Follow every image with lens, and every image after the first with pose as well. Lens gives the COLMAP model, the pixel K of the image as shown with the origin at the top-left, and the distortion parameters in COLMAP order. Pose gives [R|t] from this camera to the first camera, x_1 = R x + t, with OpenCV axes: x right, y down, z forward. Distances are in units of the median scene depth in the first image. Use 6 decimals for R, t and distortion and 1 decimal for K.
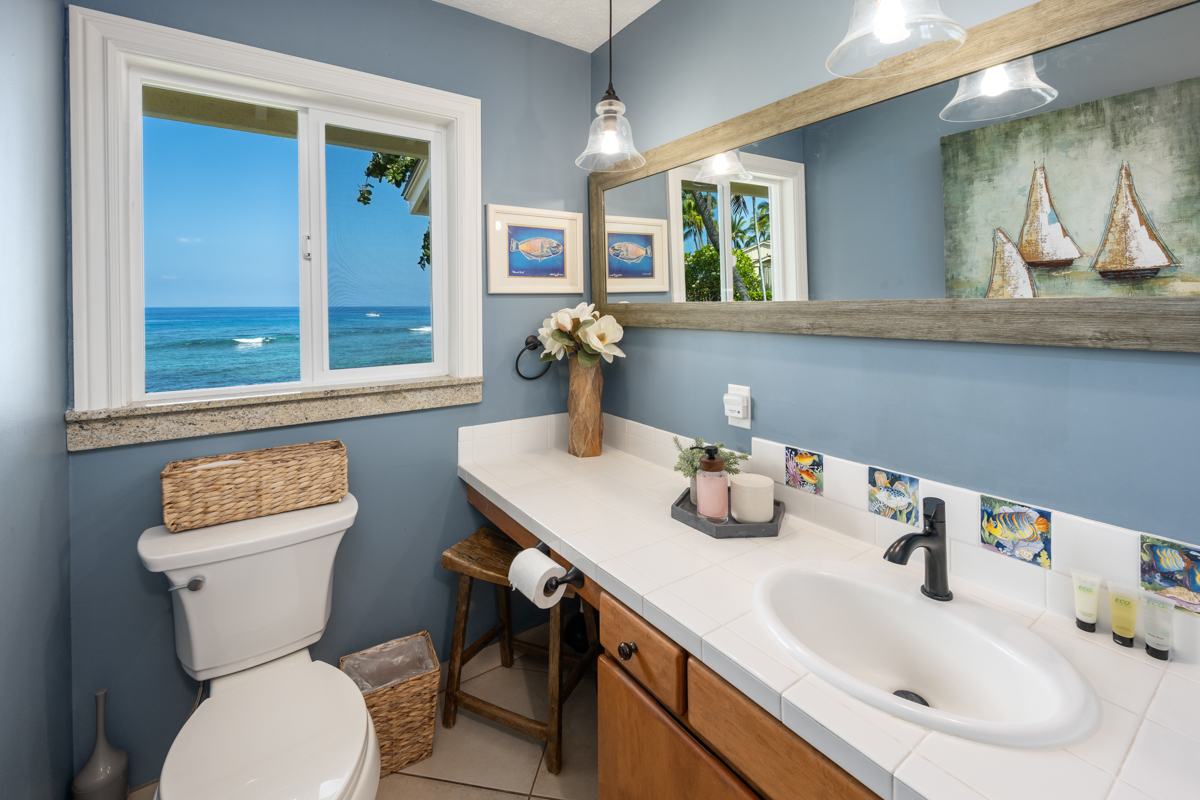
lens RADIAL K [[515.0, 0, 596.2], [0, 515.0, 315.3], [0, 0, 1]] dist [-0.002092, -0.000201]
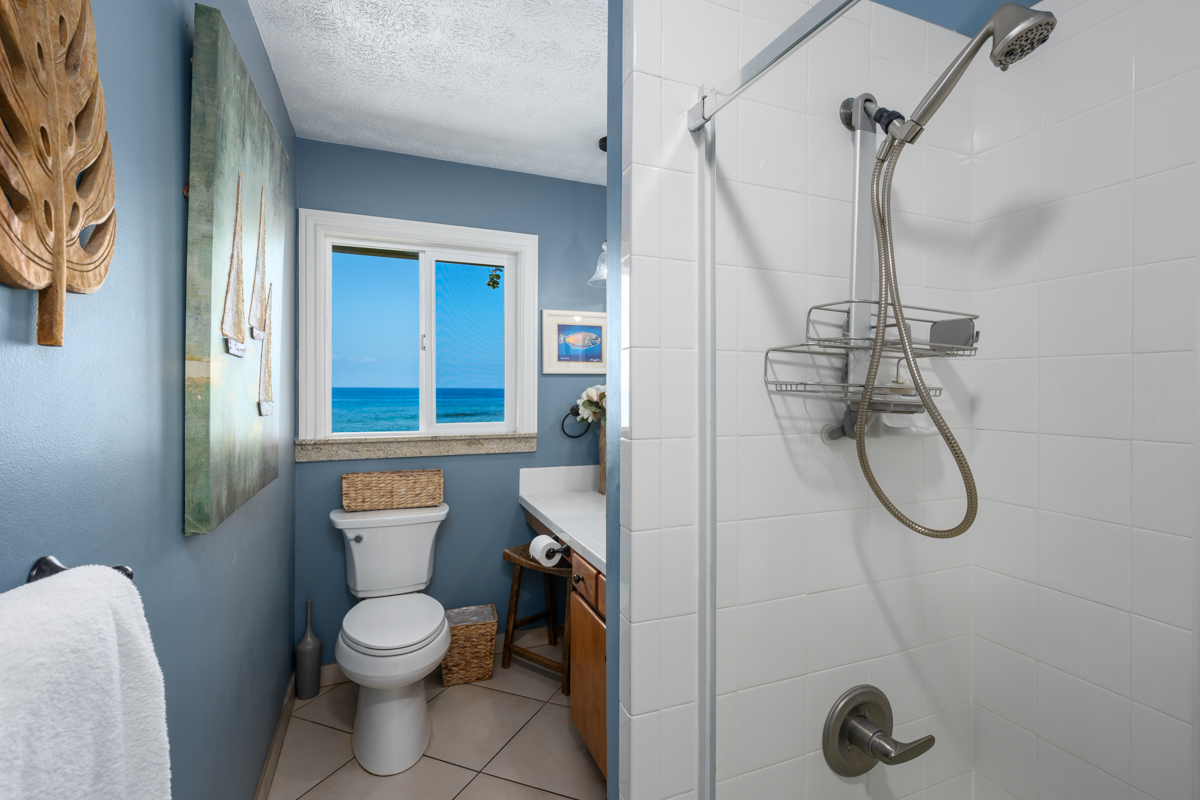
lens RADIAL K [[532.5, 0, 600.0], [0, 532.5, 400.0], [0, 0, 1]] dist [0.001215, 0.000036]
pose [[0.975698, 0.016491, -0.218499, 0.328143], [-0.015510, 0.999860, 0.006204, 0.021847], [0.218570, -0.002664, 0.975818, -0.469850]]
